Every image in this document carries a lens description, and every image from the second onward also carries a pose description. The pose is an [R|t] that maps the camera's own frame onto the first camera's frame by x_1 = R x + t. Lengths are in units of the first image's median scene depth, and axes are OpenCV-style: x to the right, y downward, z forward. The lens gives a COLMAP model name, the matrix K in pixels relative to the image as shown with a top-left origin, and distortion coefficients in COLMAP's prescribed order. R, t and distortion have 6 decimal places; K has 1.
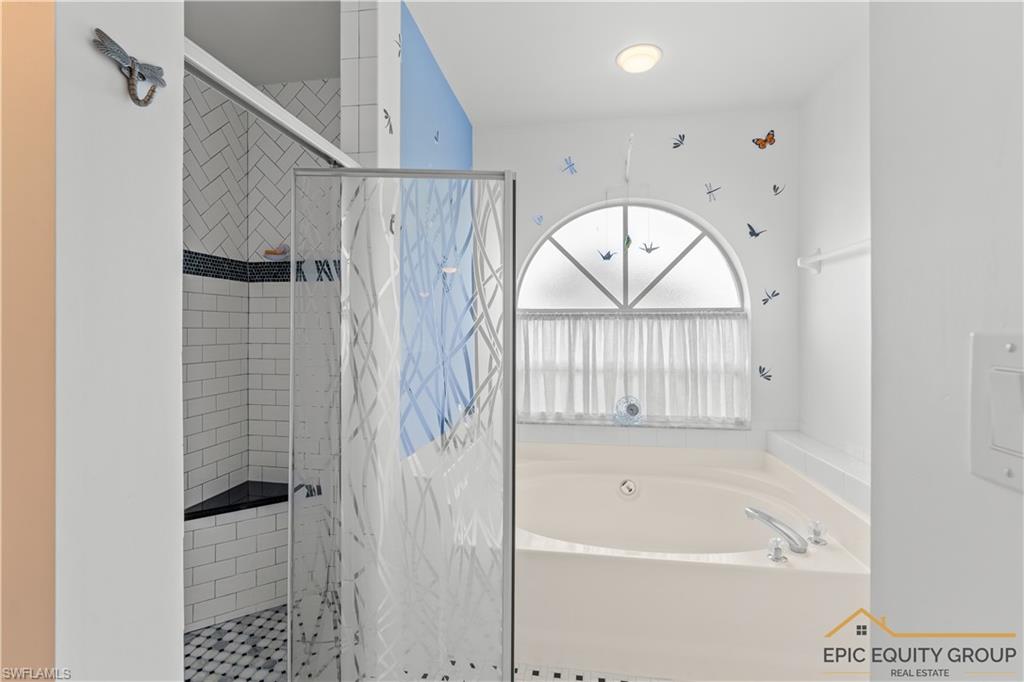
lens RADIAL K [[475.3, 0, 508.5], [0, 475.3, 332.0], [0, 0, 1]] dist [-0.003866, 0.000048]
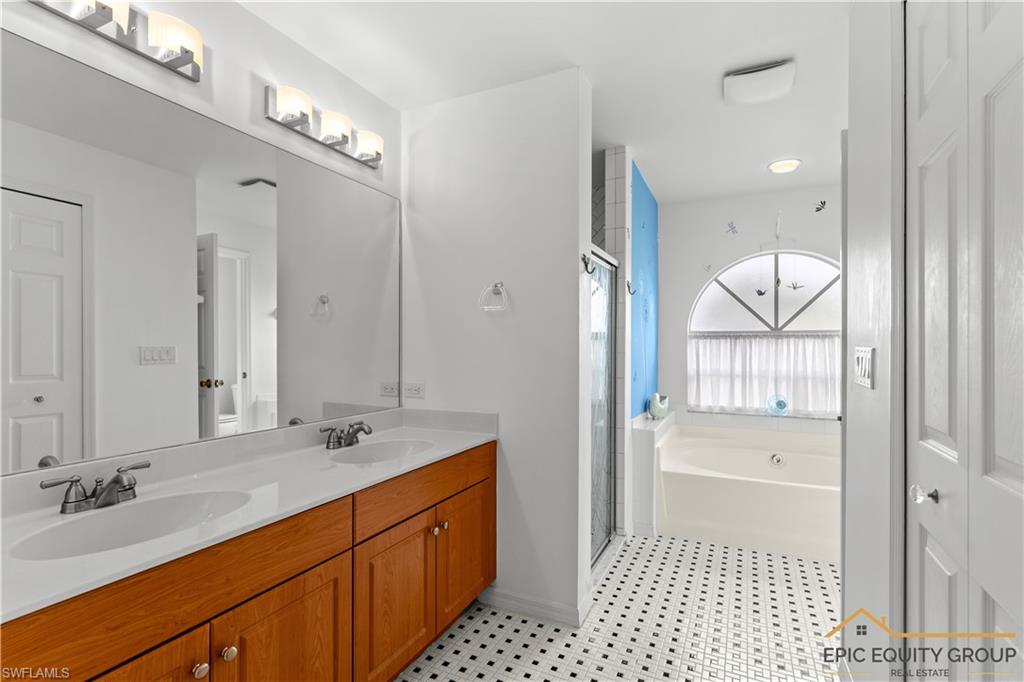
lens RADIAL K [[475.3, 0, 514.3], [0, 475.3, 350.0], [0, 0, 1]] dist [-0.003866, 0.000048]
pose [[0.960893, 0.003205, -0.276901, -0.097046], [-0.001906, 0.999986, 0.004960, 0.000044], [0.276913, -0.004238, 0.960886, -0.513738]]
